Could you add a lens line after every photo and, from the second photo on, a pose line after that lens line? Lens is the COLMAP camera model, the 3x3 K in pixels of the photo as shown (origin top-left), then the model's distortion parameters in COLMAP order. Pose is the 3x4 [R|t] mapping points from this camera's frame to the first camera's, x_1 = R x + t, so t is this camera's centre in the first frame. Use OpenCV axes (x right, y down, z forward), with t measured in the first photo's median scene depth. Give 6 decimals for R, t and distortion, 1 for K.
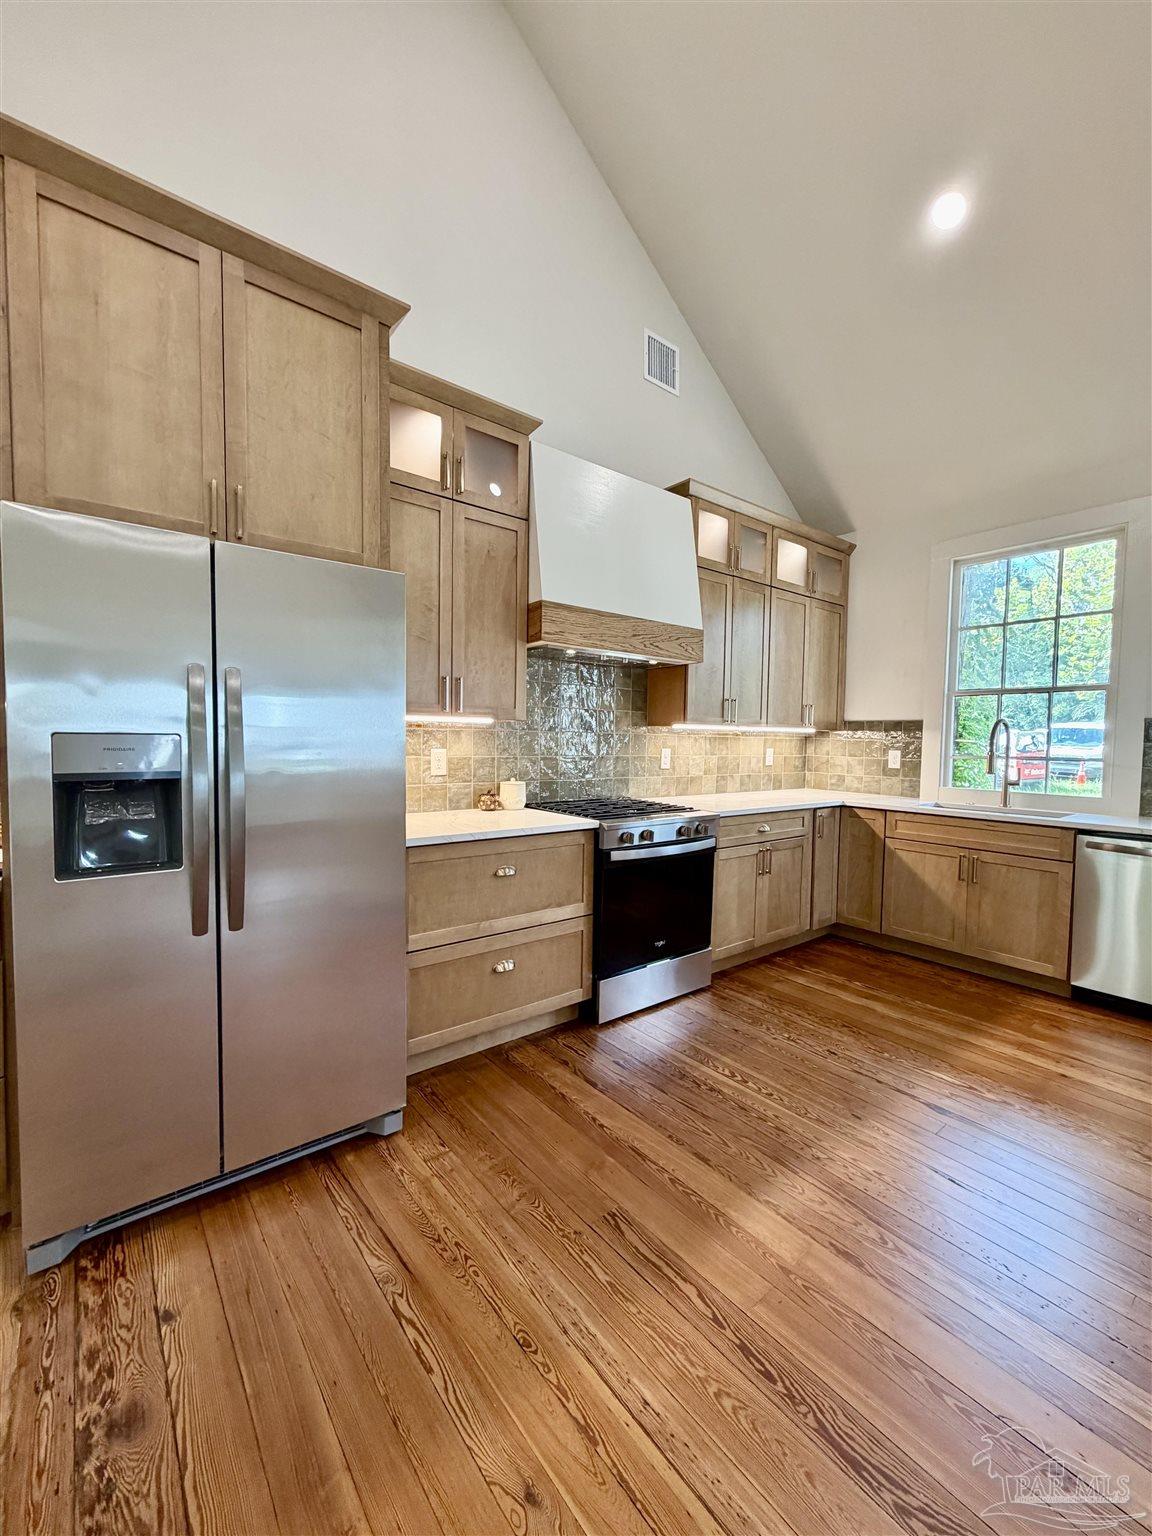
lens RADIAL K [[611.1, 0, 576.8], [0, 611.1, 764.0], [0, 0, 1]] dist [-0.003234, 0.000009]
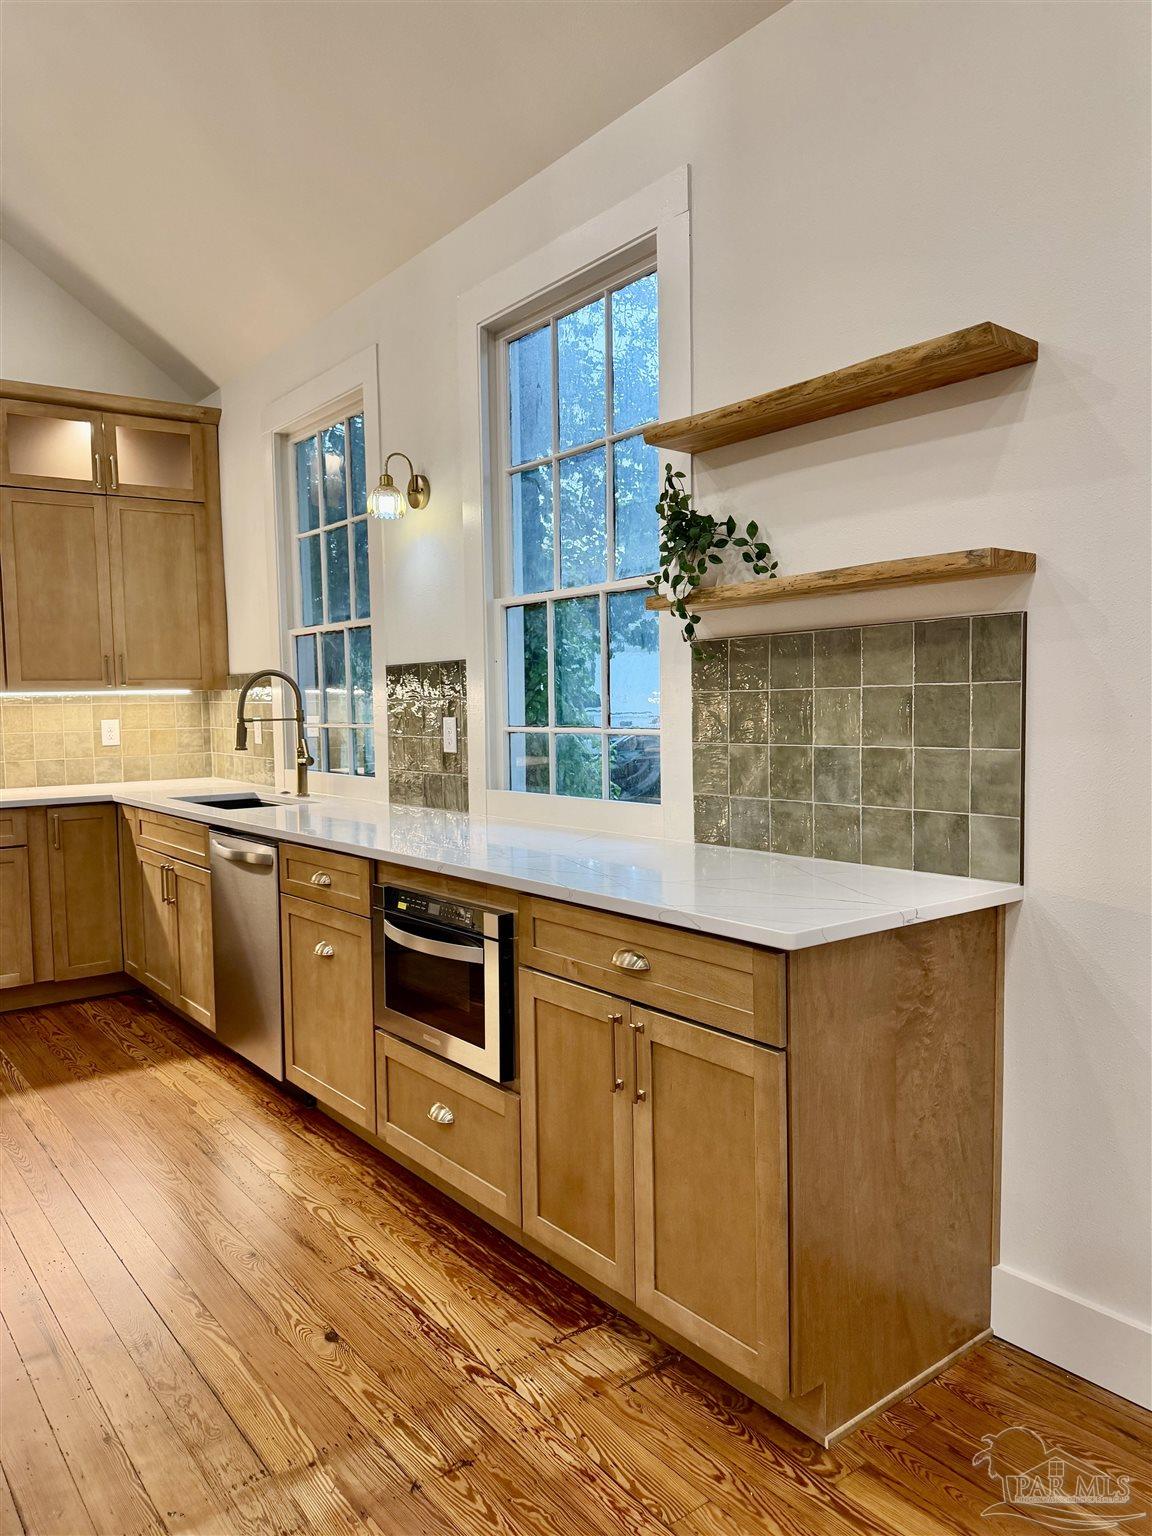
lens RADIAL K [[1085.4, 0, 578.4], [0, 1085.4, 765.7], [0, 0, 1]] dist [-0.003242, 0.000240]
pose [[0.998683, -0.037153, -0.035390, 1.349446], [0.037897, 0.999069, 0.020599, 0.030117], [0.034592, -0.021913, 0.999161, -0.270376]]
